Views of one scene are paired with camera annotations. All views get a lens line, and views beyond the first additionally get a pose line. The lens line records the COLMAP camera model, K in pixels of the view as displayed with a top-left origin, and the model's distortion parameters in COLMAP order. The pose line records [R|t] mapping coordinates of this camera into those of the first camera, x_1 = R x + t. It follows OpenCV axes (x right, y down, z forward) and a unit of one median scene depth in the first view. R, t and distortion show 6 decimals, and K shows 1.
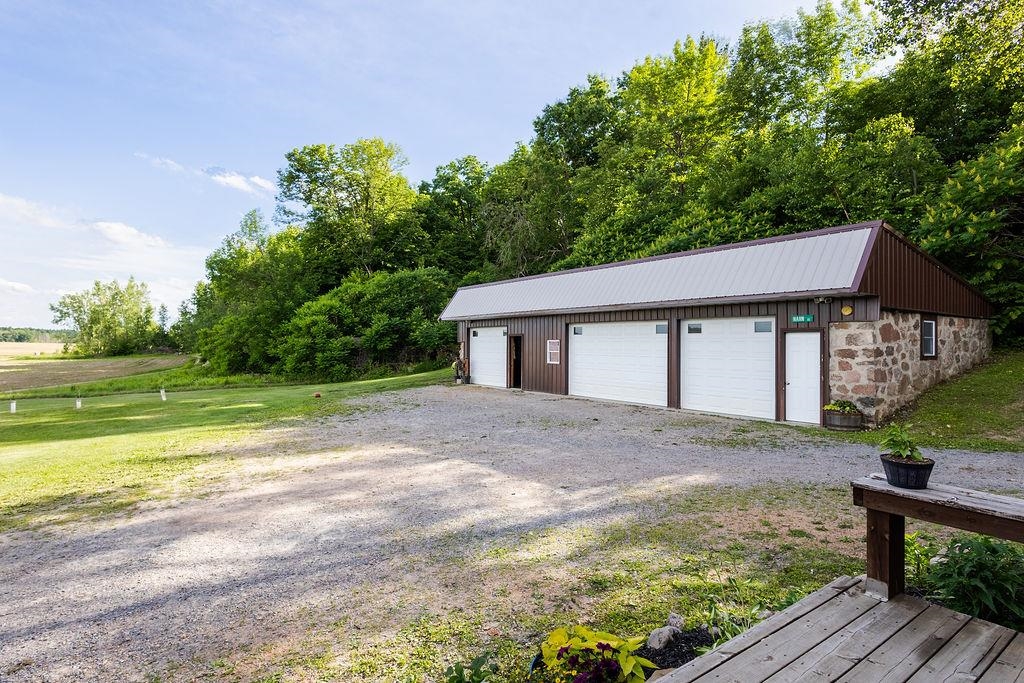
lens RADIAL K [[466.5, 0, 512.0], [0, 466.5, 341.5], [0, 0, 1]] dist [0.000115, 0.000053]
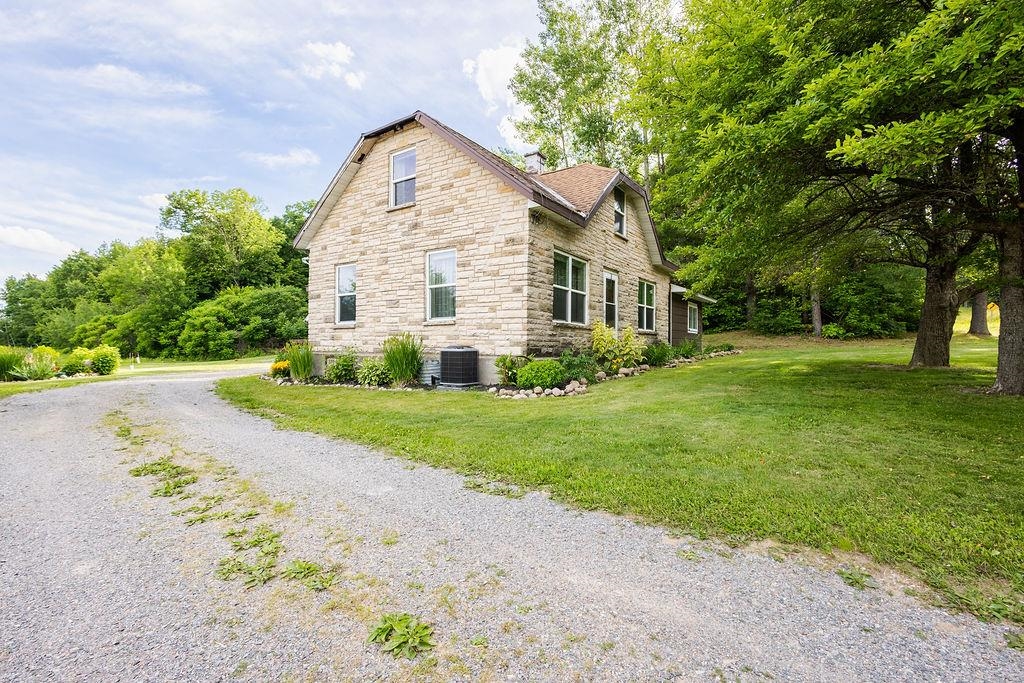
lens RADIAL K [[466.5, 0, 512.0], [0, 466.5, 341.5], [0, 0, 1]] dist [0.000115, 0.000053]
pose [[0.944358, 0.000878, 0.328919, 0.015316], [-0.000352, 0.999999, -0.001660, 0.023586], [-0.328920, 0.001452, 0.944357, -0.660139]]
